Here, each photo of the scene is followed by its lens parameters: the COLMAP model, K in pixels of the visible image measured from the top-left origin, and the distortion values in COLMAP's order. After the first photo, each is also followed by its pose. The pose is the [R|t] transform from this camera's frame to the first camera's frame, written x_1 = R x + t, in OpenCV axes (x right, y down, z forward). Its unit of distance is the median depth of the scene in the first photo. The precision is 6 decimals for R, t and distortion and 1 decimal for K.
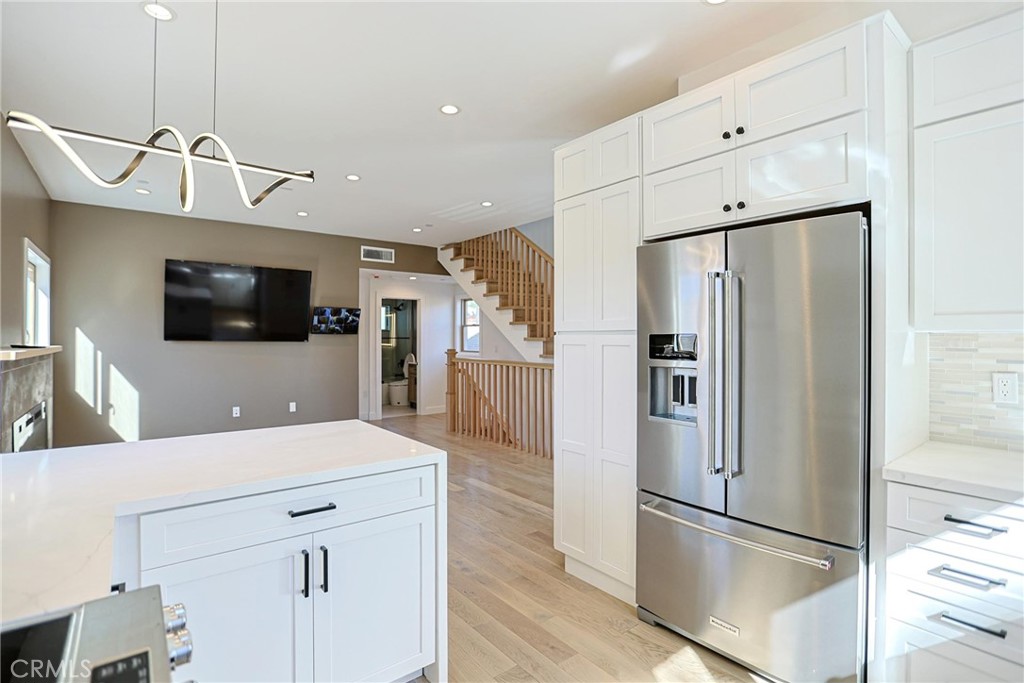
lens RADIAL K [[498.7, 0, 511.9], [0, 498.7, 333.9], [0, 0, 1]] dist [-0.080595, 0.036774]
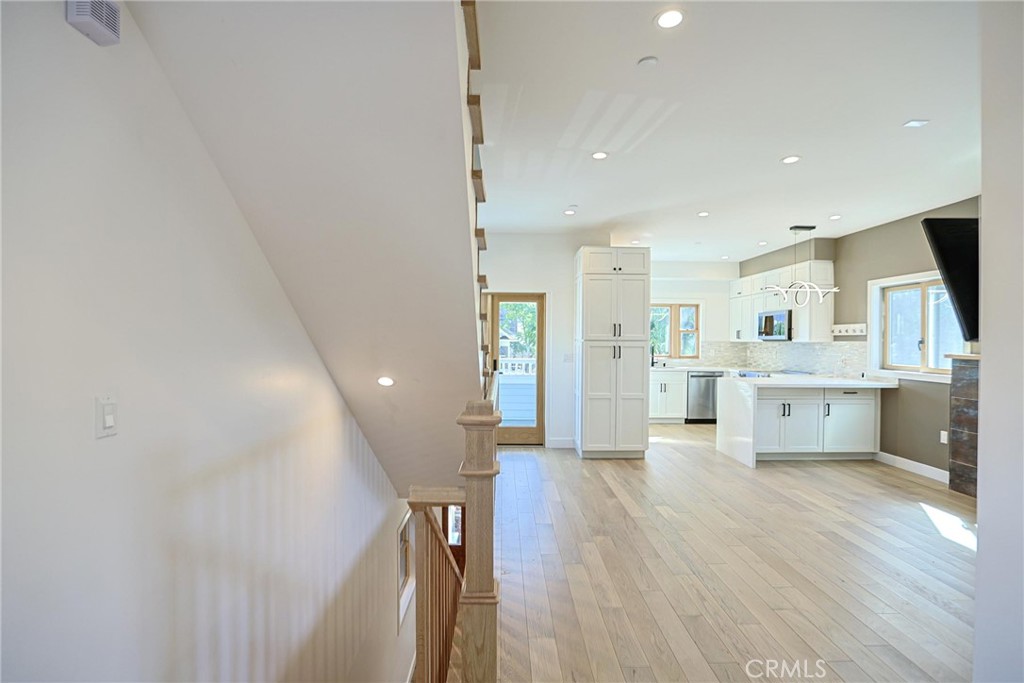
lens RADIAL K [[493.1, 0, 512.0], [0, 493.1, 341.5], [0, 0, 1]] dist [-0.013714, 0.000314]
pose [[-0.794675, -0.011496, 0.606927, -0.298450], [-0.012217, 0.999921, 0.002943, 0.000716], [-0.606913, -0.005076, -0.794752, 1.285285]]
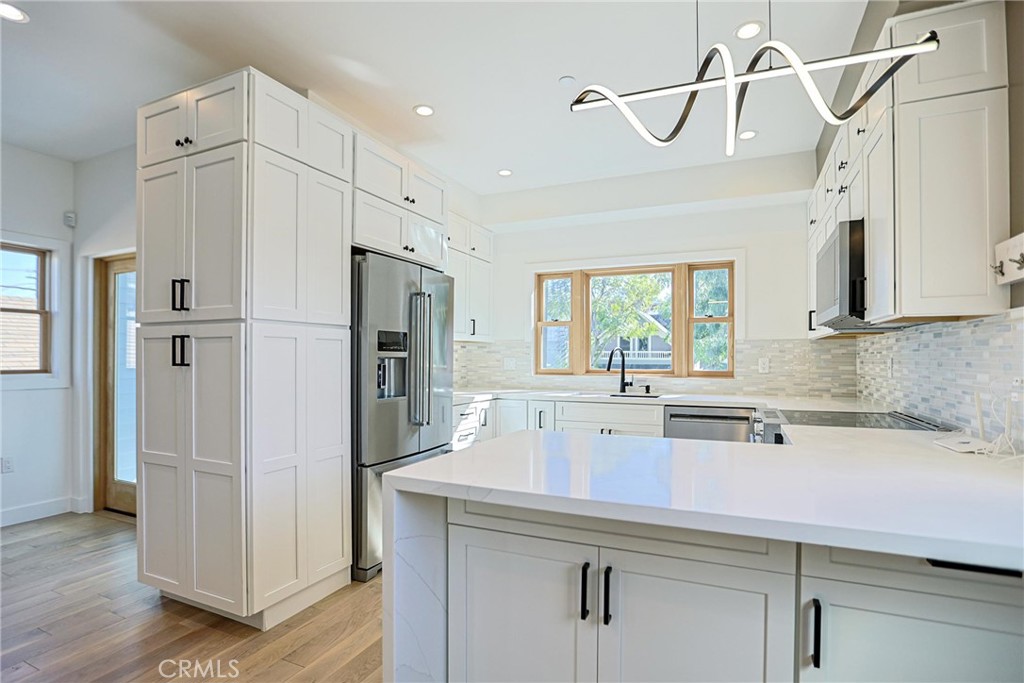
lens RADIAL K [[499.5, 0, 500.9], [0, 499.5, 356.8], [0, 0, 1]] dist [-0.049332, 0.020498]
pose [[-0.440557, -0.002061, 0.897722, -0.320981], [-0.007673, 0.999969, -0.001469, 0.022059], [-0.897692, -0.007536, -0.440560, 0.438228]]
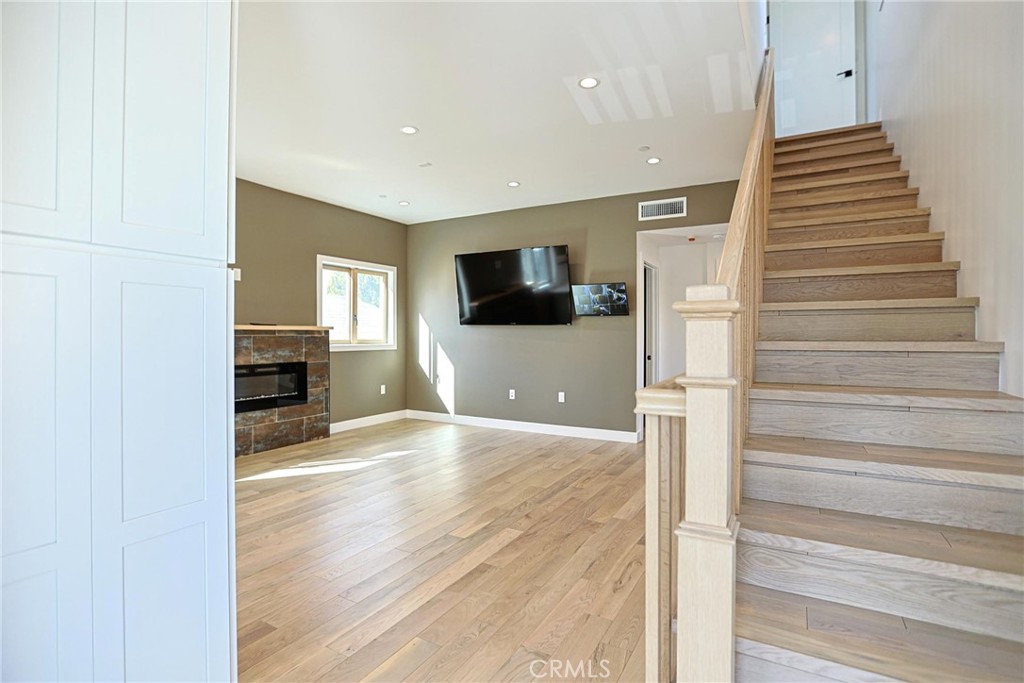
lens RADIAL K [[498.7, 0, 511.9], [0, 498.7, 333.9], [0, 0, 1]] dist [-0.080595, 0.036774]
pose [[0.372285, -0.001457, -0.928117, 0.361536], [0.006688, 0.999977, 0.001114, 0.028629], [0.928095, -0.006622, 0.372286, 0.547801]]
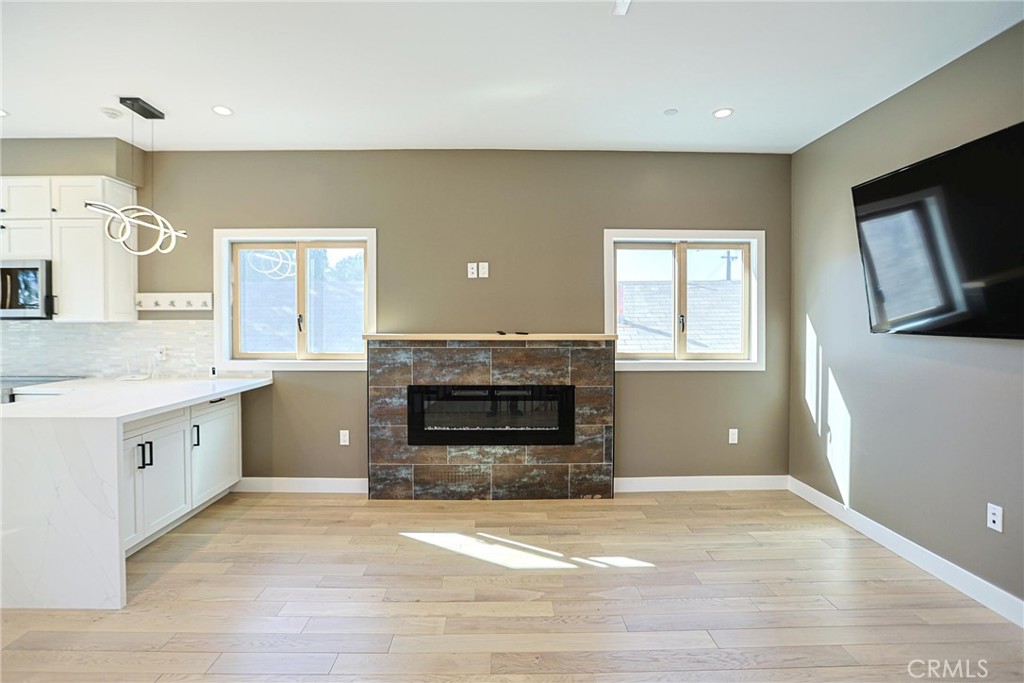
lens RADIAL K [[498.7, 0, 511.9], [0, 498.7, 333.9], [0, 0, 1]] dist [-0.080595, 0.036774]
pose [[-0.610680, 0.014073, -0.791752, -0.023078], [0.003202, 0.999878, 0.015302, 0.004600], [0.791871, 0.006810, -0.610651, 0.829026]]
